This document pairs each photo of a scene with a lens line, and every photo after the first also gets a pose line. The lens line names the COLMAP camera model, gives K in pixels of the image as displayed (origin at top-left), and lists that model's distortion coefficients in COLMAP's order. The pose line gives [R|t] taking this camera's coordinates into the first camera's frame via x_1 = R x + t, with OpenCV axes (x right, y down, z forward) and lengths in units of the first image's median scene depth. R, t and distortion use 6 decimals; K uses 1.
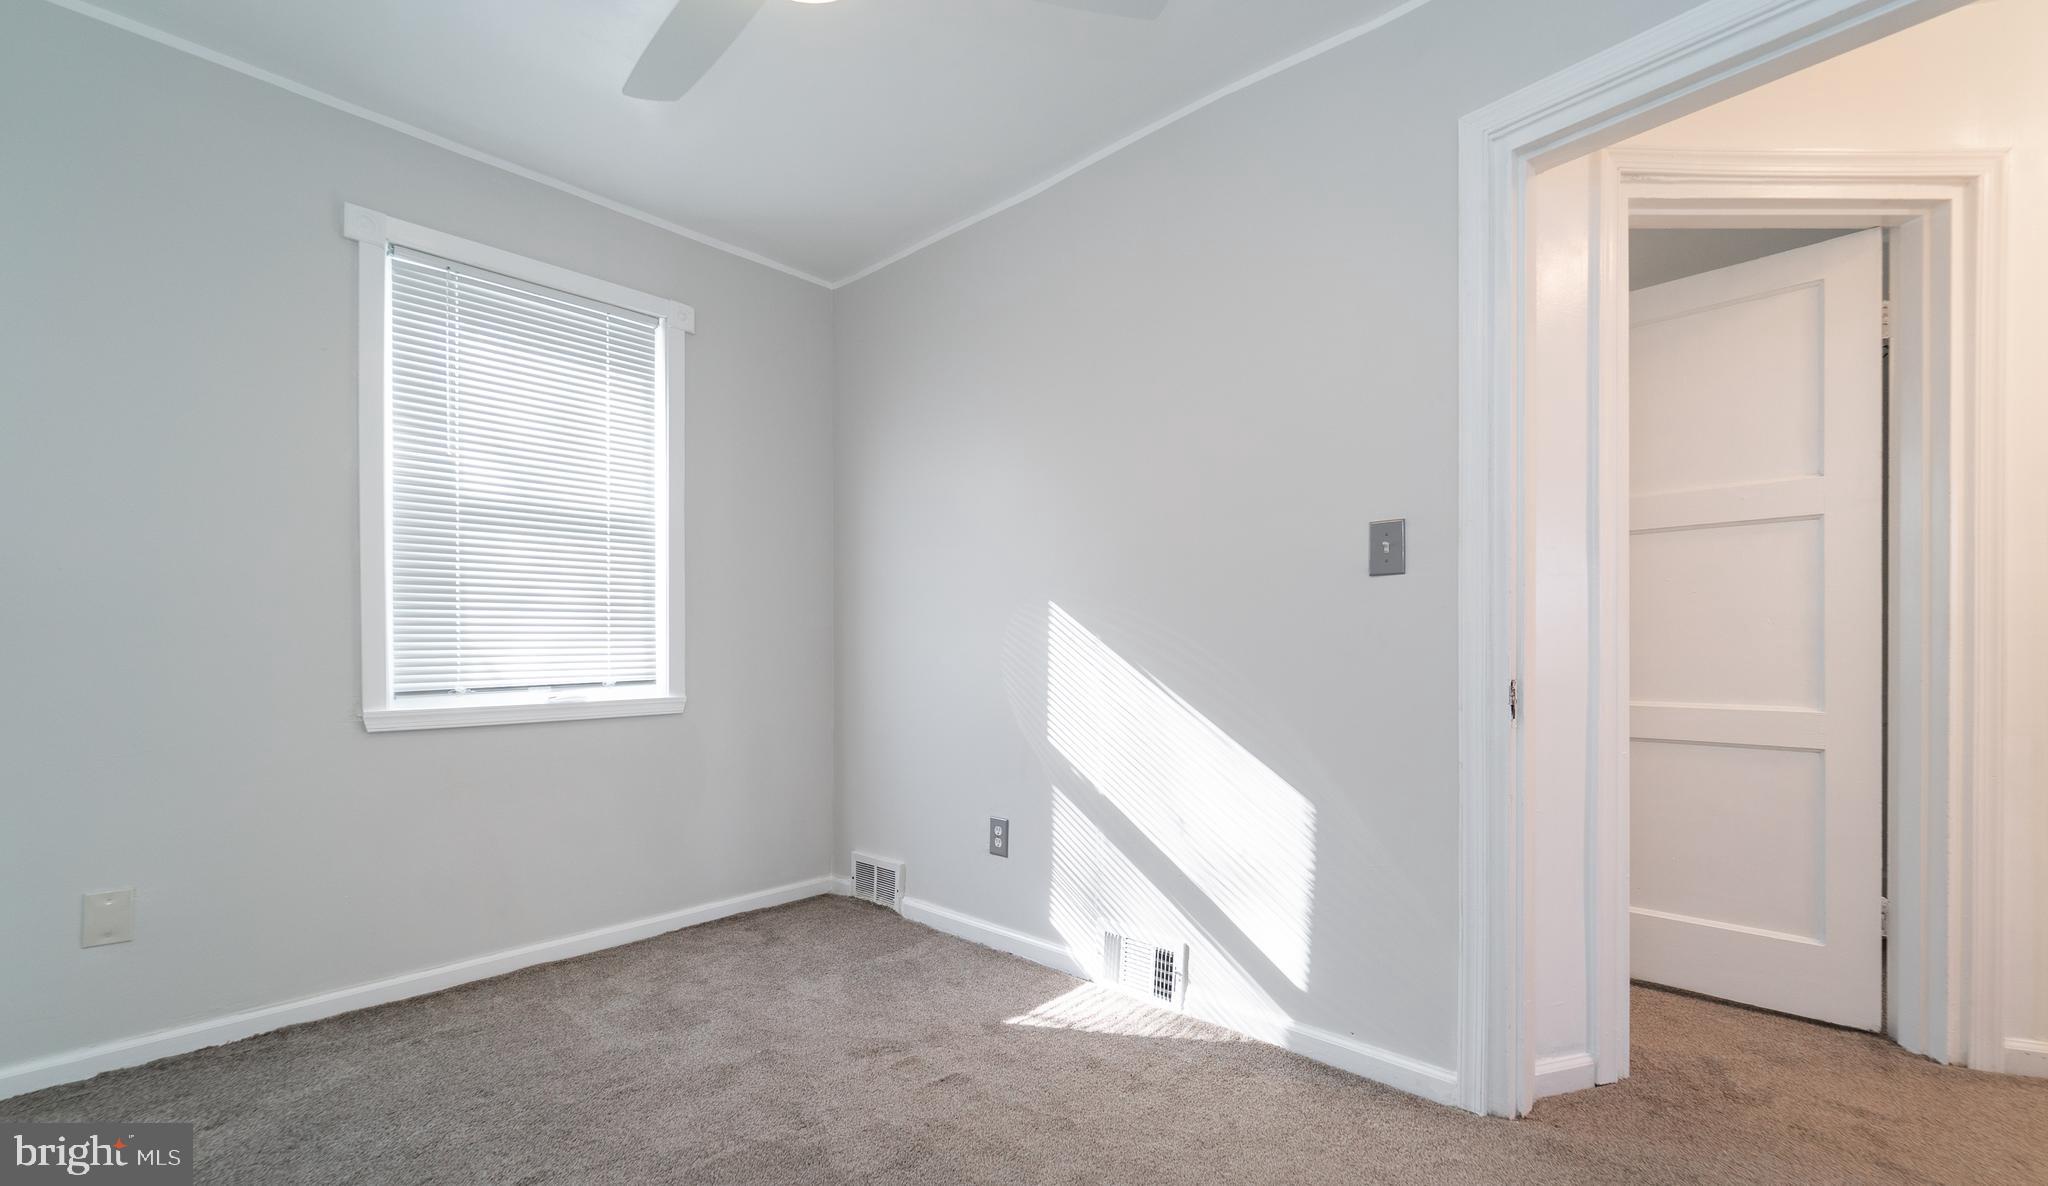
lens RADIAL K [[851.2, 0, 1028.0], [0, 851.2, 662.4], [0, 0, 1]] dist [-0.000927, -0.000004]
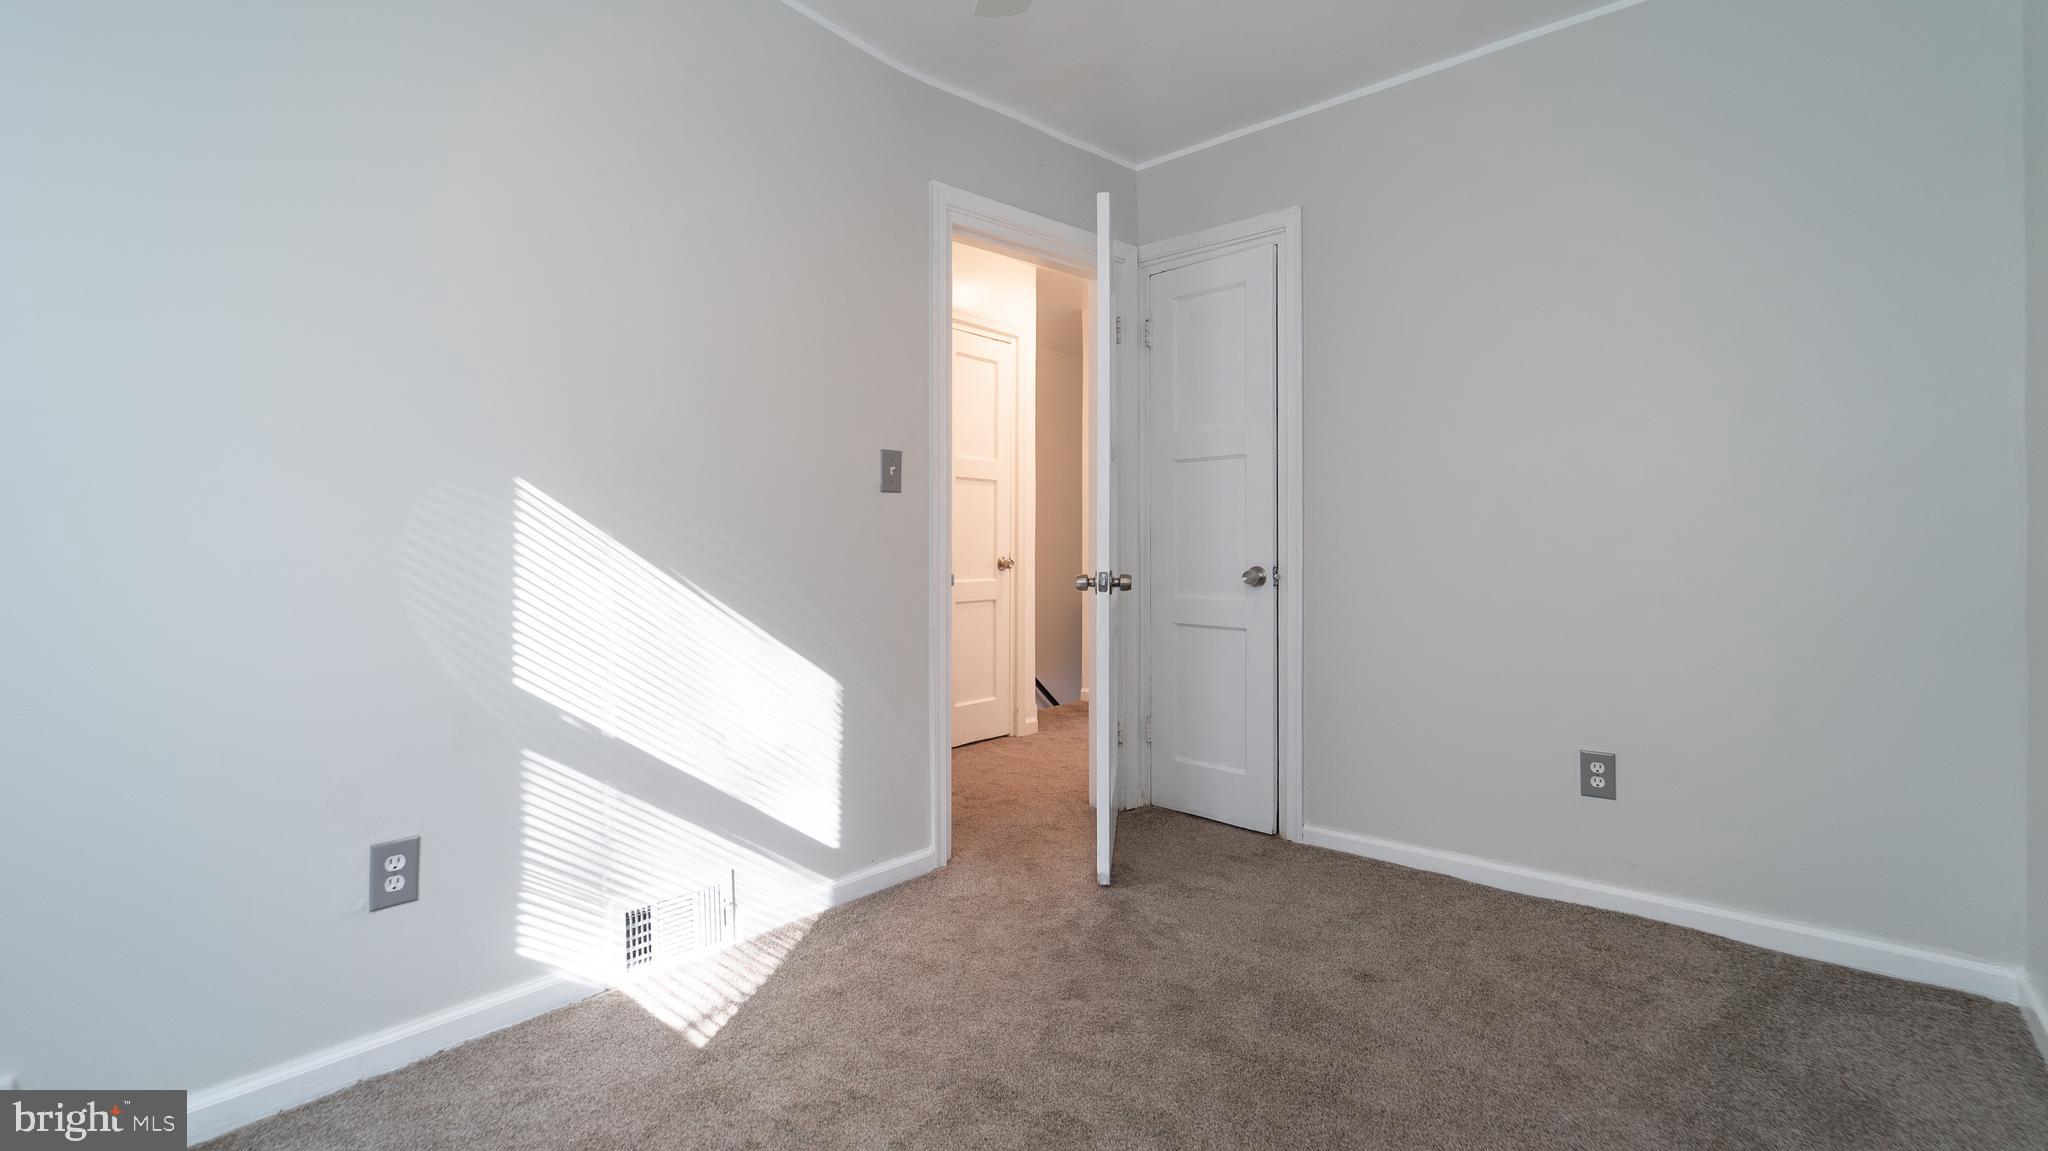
lens RADIAL K [[884.1, 0, 1031.7], [0, 884.1, 553.0], [0, 0, 1]] dist [-0.001637, -0.000835]
pose [[-0.045107, -0.003401, 0.998976, -0.808281], [0.015897, 0.999865, 0.004121, -0.009924], [-0.998856, 0.016066, -0.045047, 0.731769]]
